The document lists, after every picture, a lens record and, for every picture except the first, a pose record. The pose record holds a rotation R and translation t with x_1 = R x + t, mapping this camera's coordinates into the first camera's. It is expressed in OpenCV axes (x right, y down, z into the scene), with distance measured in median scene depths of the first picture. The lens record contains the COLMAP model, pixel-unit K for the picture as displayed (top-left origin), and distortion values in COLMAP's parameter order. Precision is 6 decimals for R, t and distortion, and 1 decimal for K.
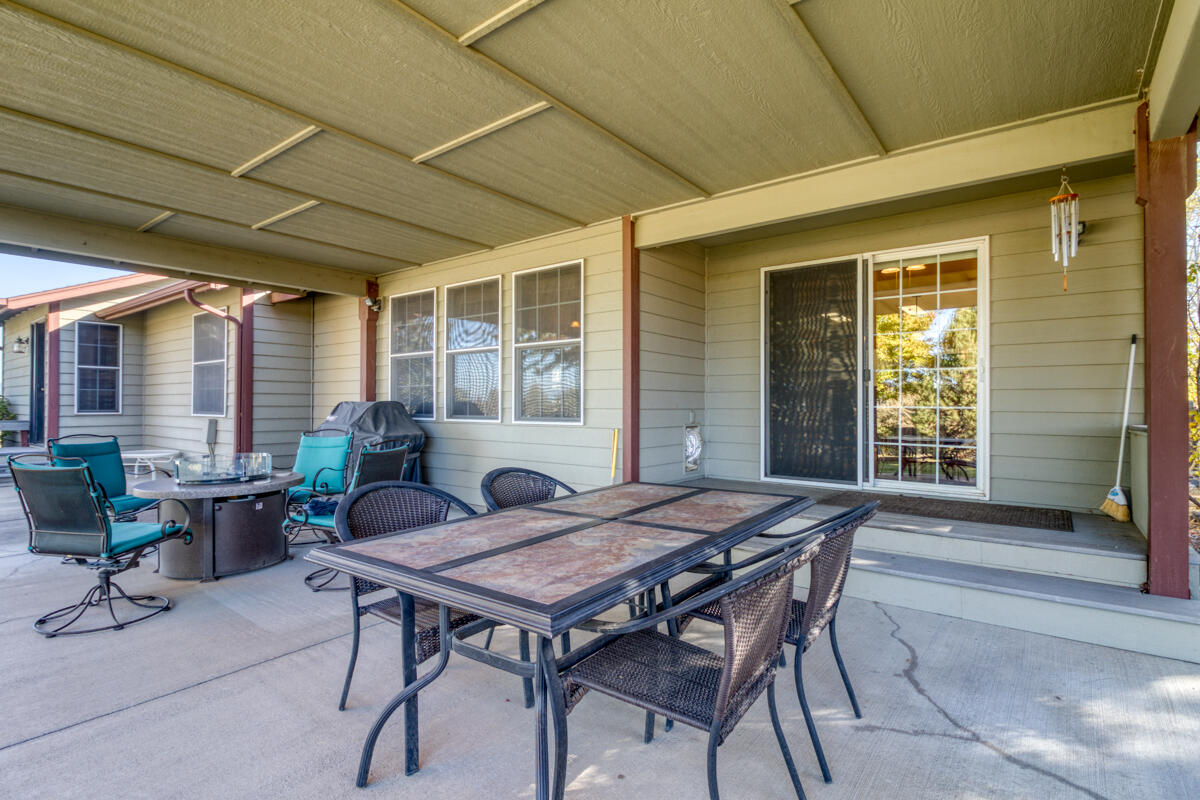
lens RADIAL K [[592.6, 0, 573.6], [0, 592.6, 398.9], [0, 0, 1]] dist [0.030106, -0.024647]
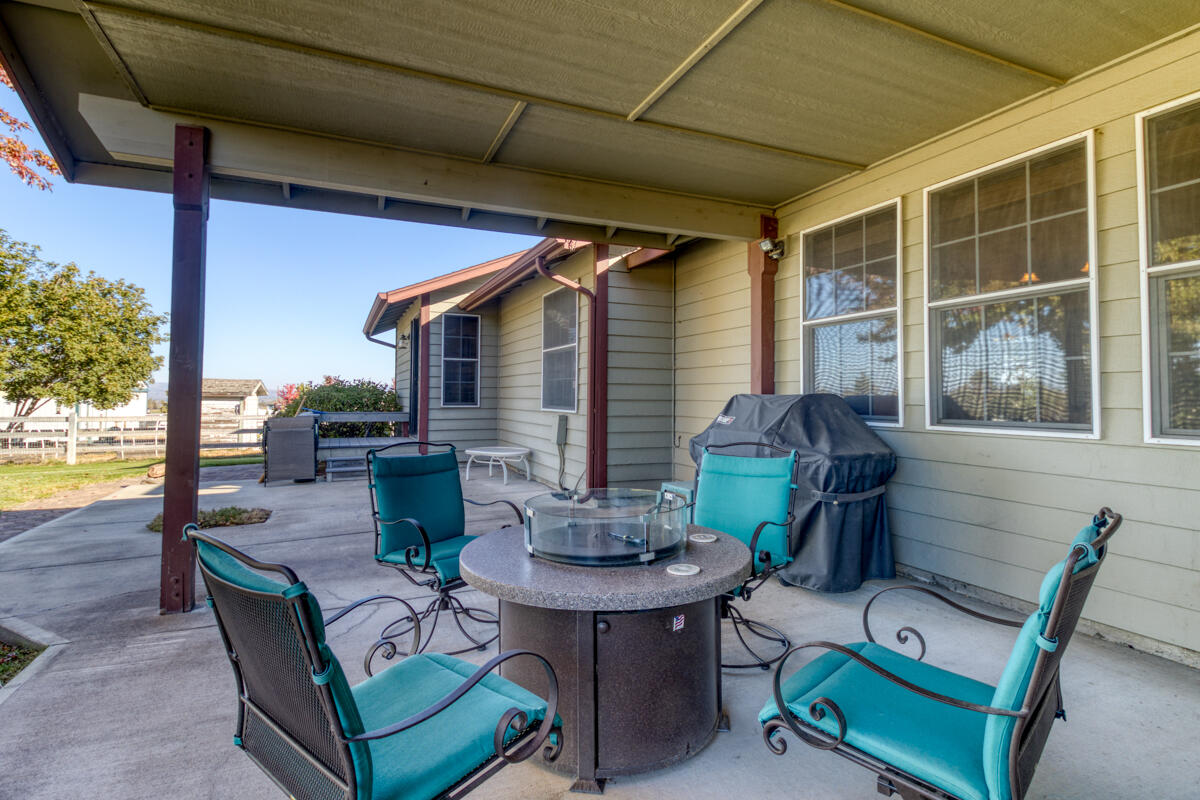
lens RADIAL K [[592.0, 0, 587.4], [0, 592.0, 377.9], [0, 0, 1]] dist [-0.000230, -0.000338]
pose [[0.885072, -0.011941, -0.465301, -0.209263], [0.000660, 0.999702, -0.024401, 0.001709], [0.465454, 0.021290, 0.884816, 0.313471]]
